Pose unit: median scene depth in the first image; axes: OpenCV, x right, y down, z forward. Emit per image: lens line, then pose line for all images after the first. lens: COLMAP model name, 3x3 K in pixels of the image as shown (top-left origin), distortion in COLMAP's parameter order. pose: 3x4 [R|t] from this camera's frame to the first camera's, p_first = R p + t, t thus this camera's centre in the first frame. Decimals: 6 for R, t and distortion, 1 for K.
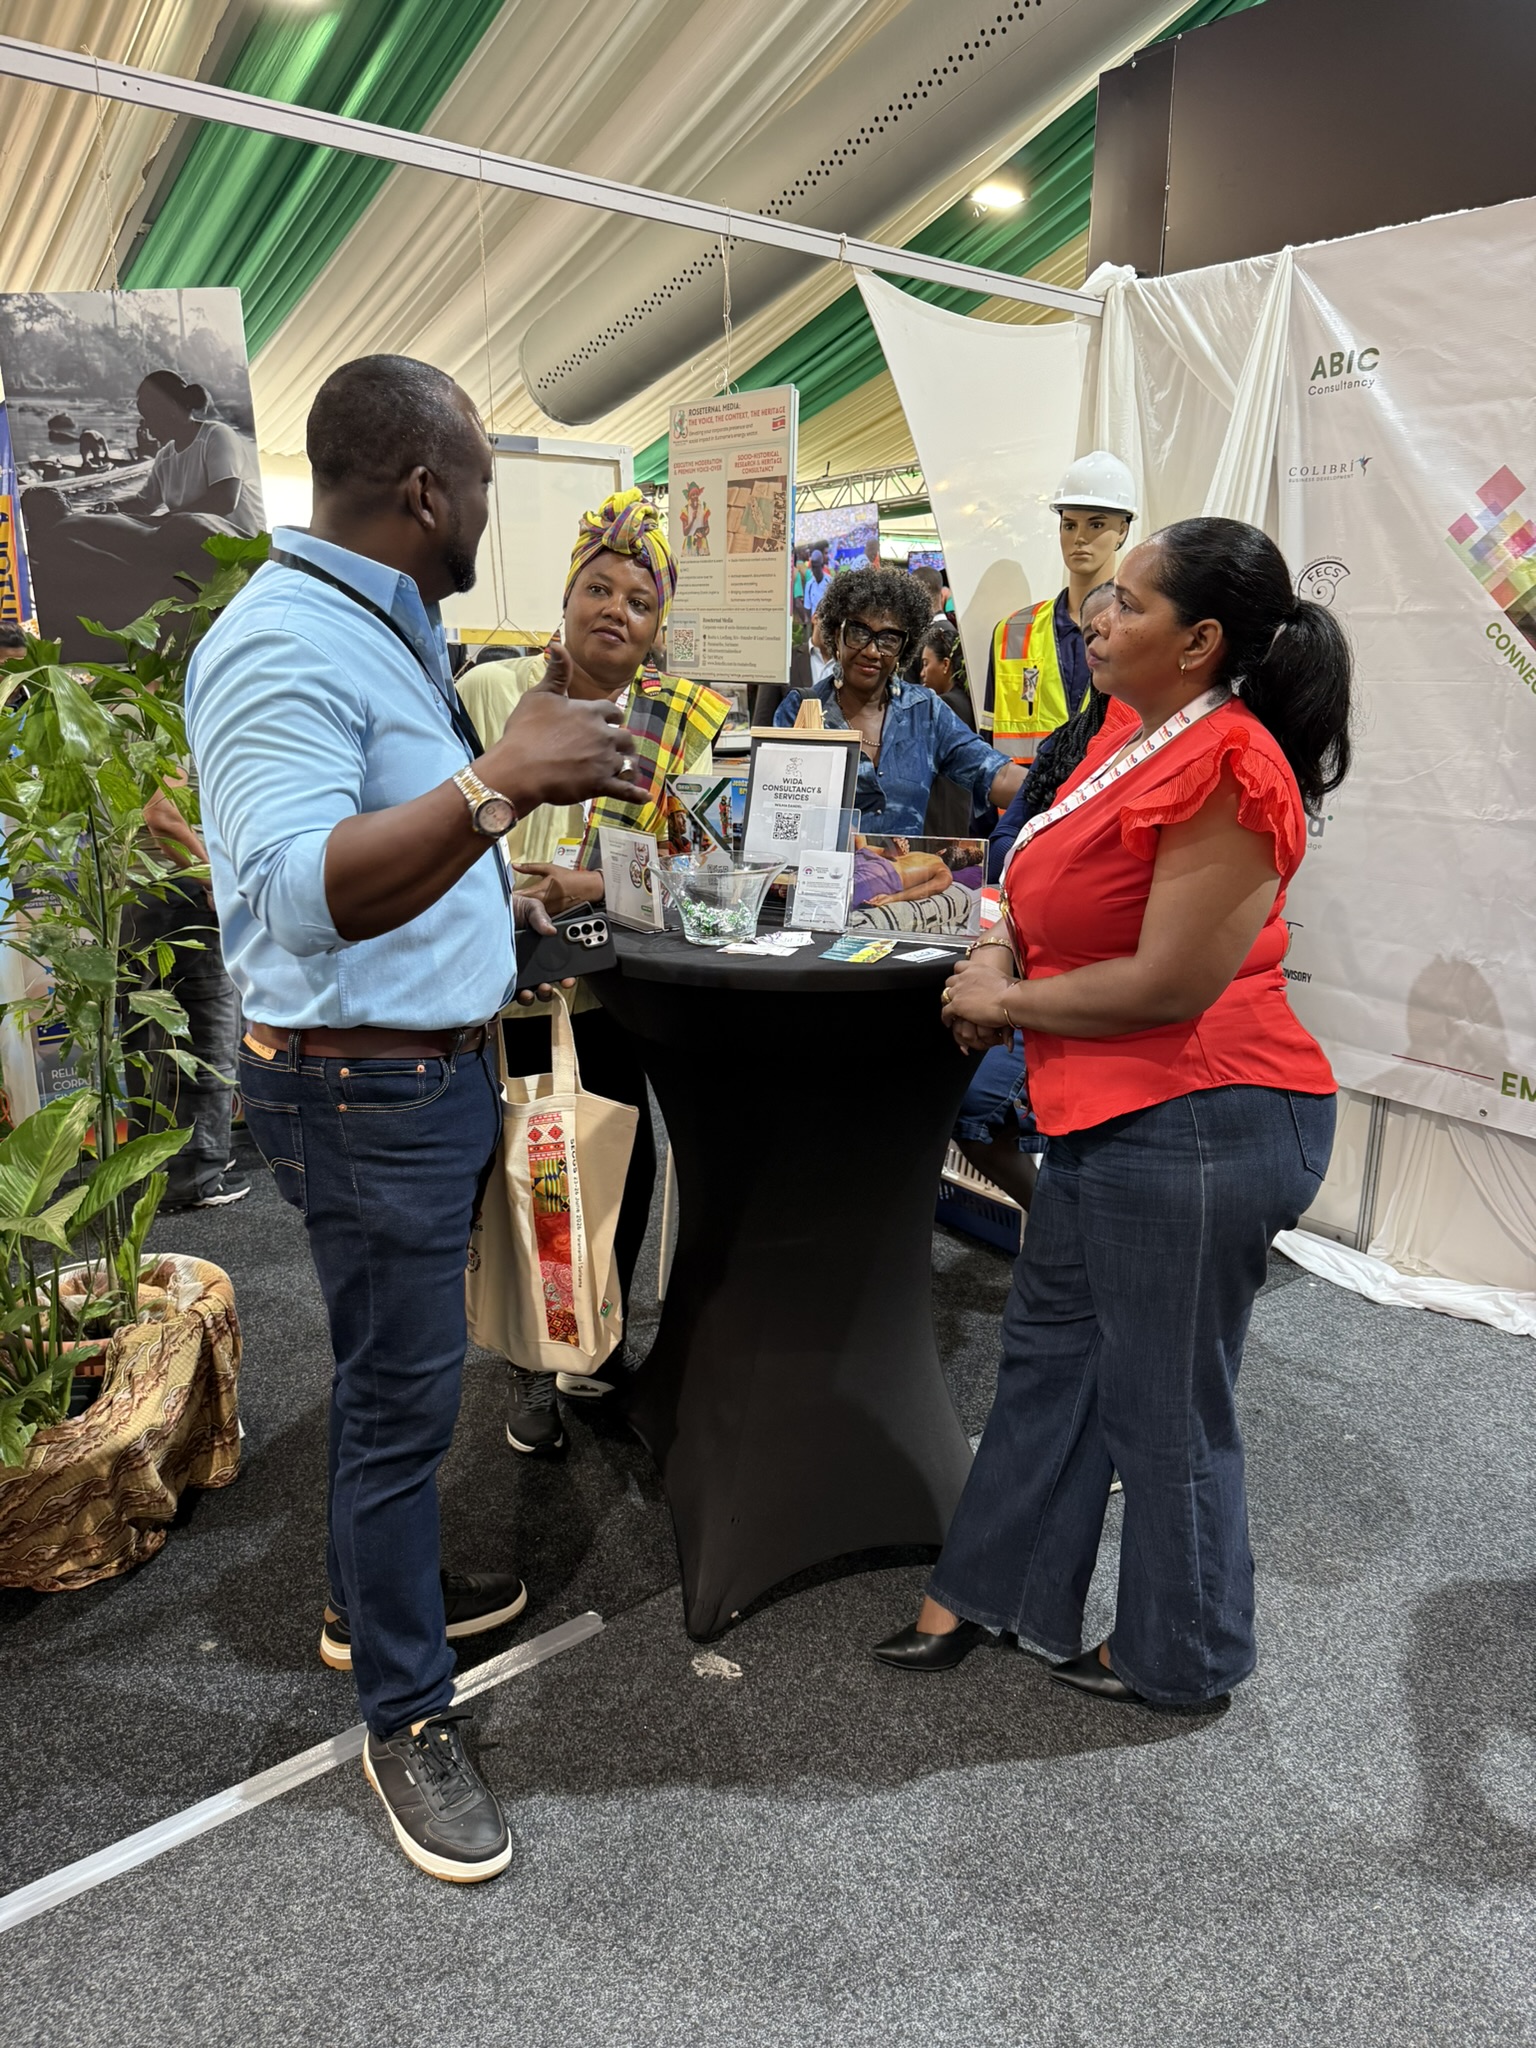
lens RADIAL K [[1583.9, 0, 689.5], [0, 1583.9, 1048.1], [0, 0, 1]] dist [0.121779, -0.222459]
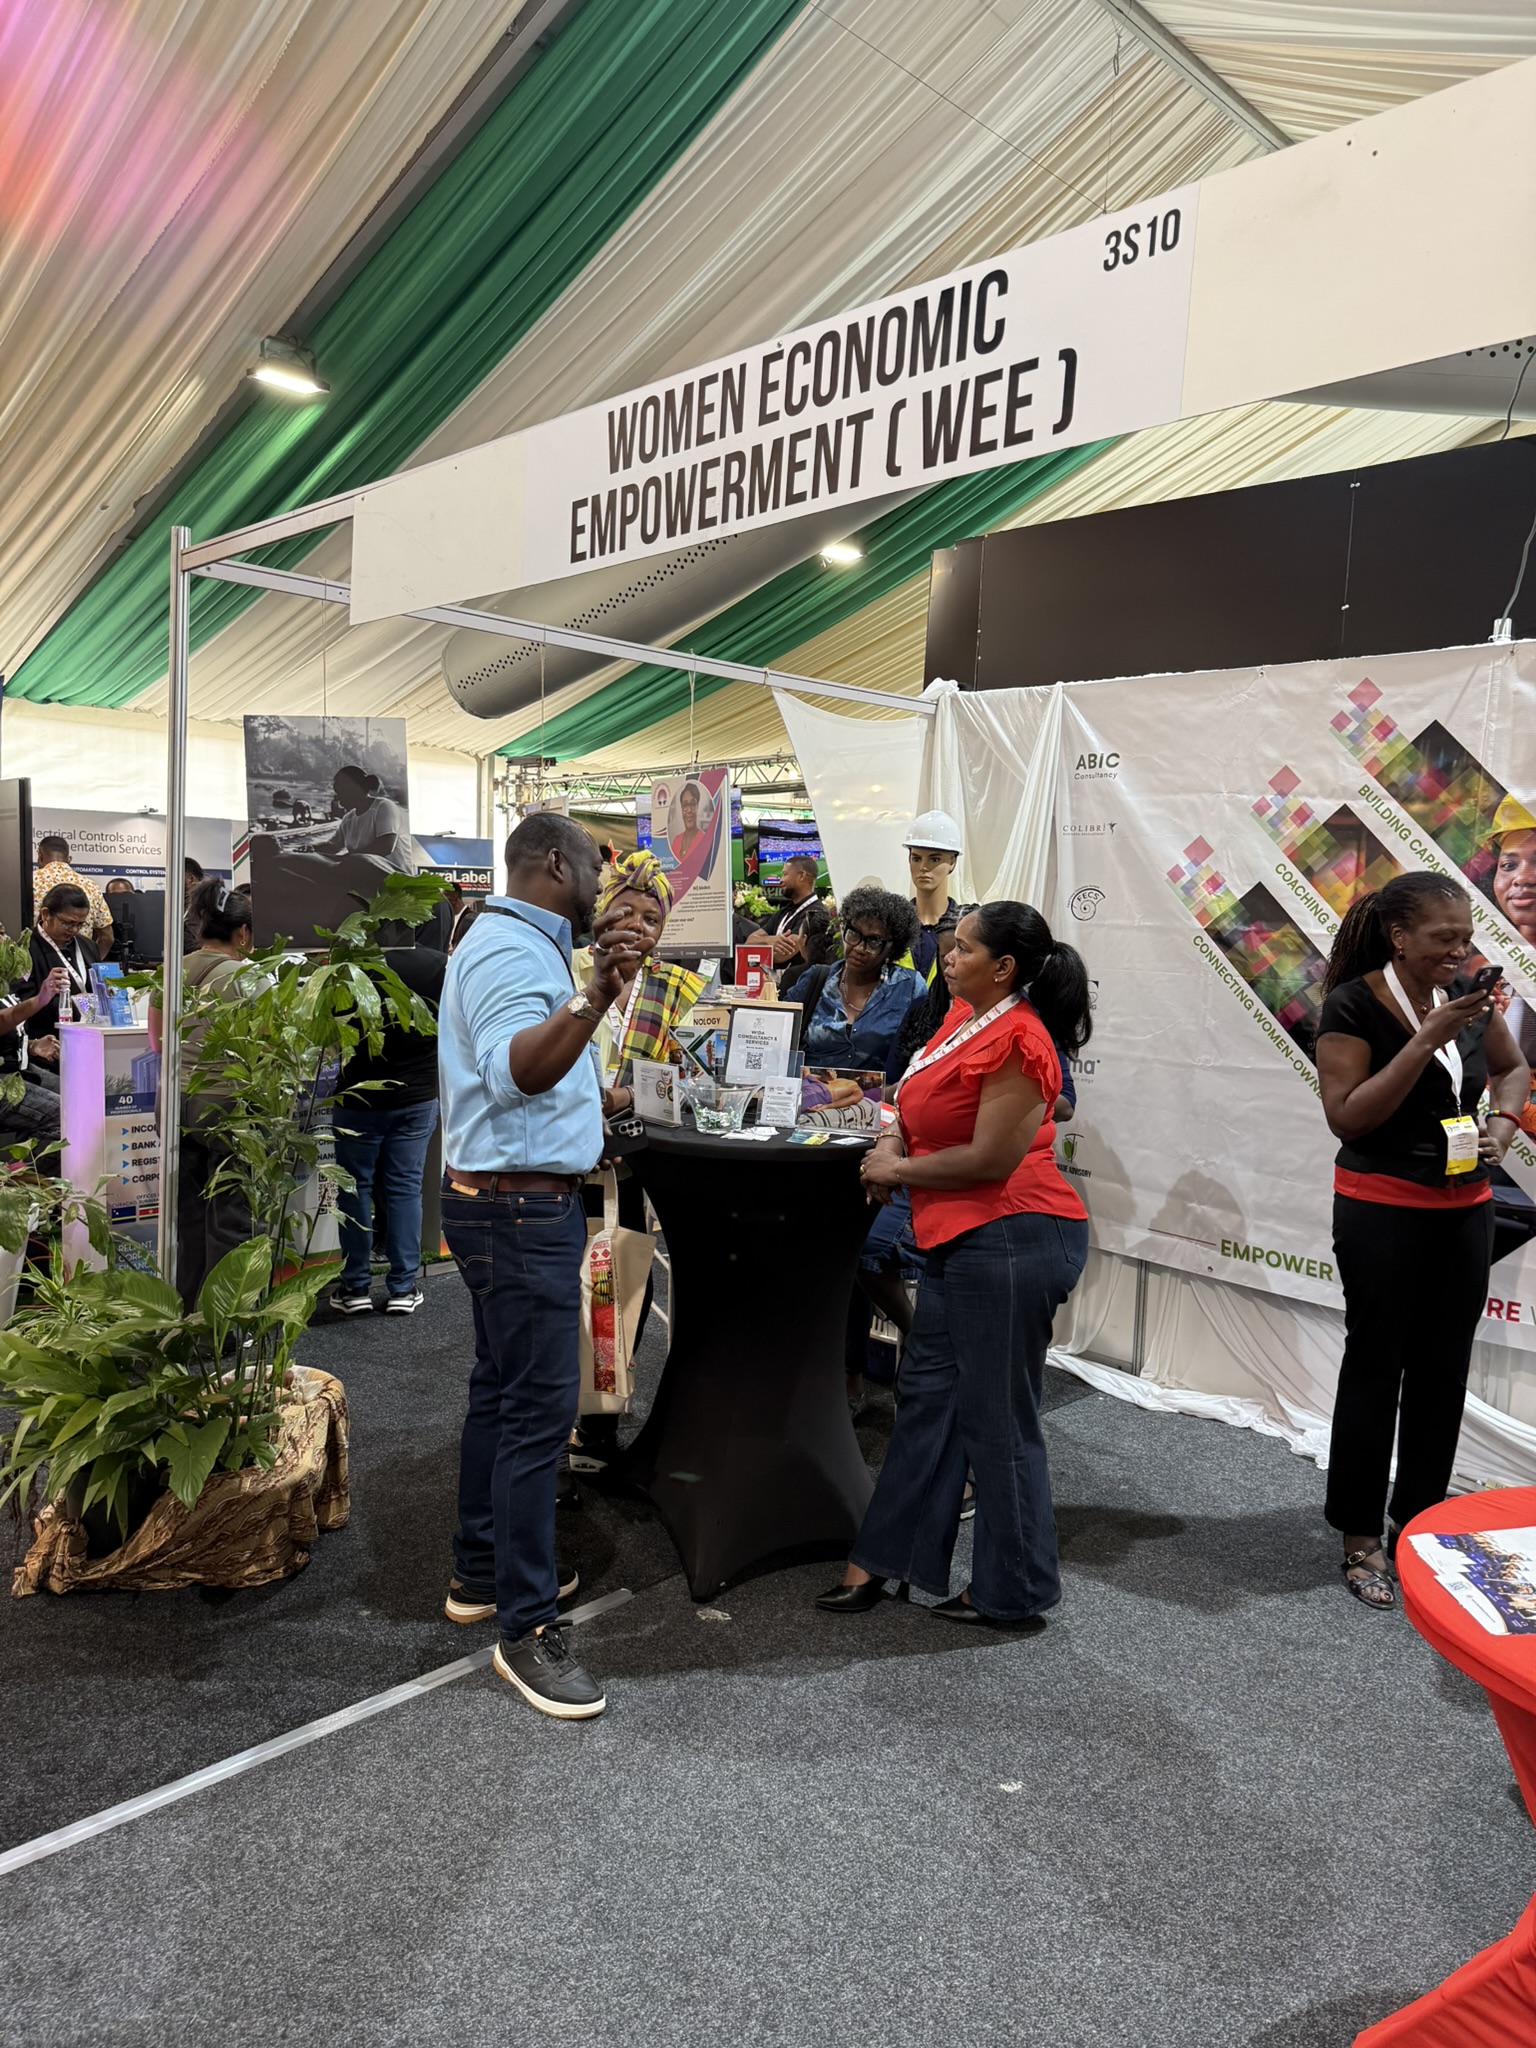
lens RADIAL K [[1583.9, 0, 689.5], [0, 1583.9, 1048.1], [0, 0, 1]] dist [0.121779, -0.222459]
pose [[0.994601, 0.016944, 0.102385, -0.158757], [-0.002226, 0.989838, -0.142184, 0.068482], [-0.103753, 0.141189, 0.984531, -0.521241]]
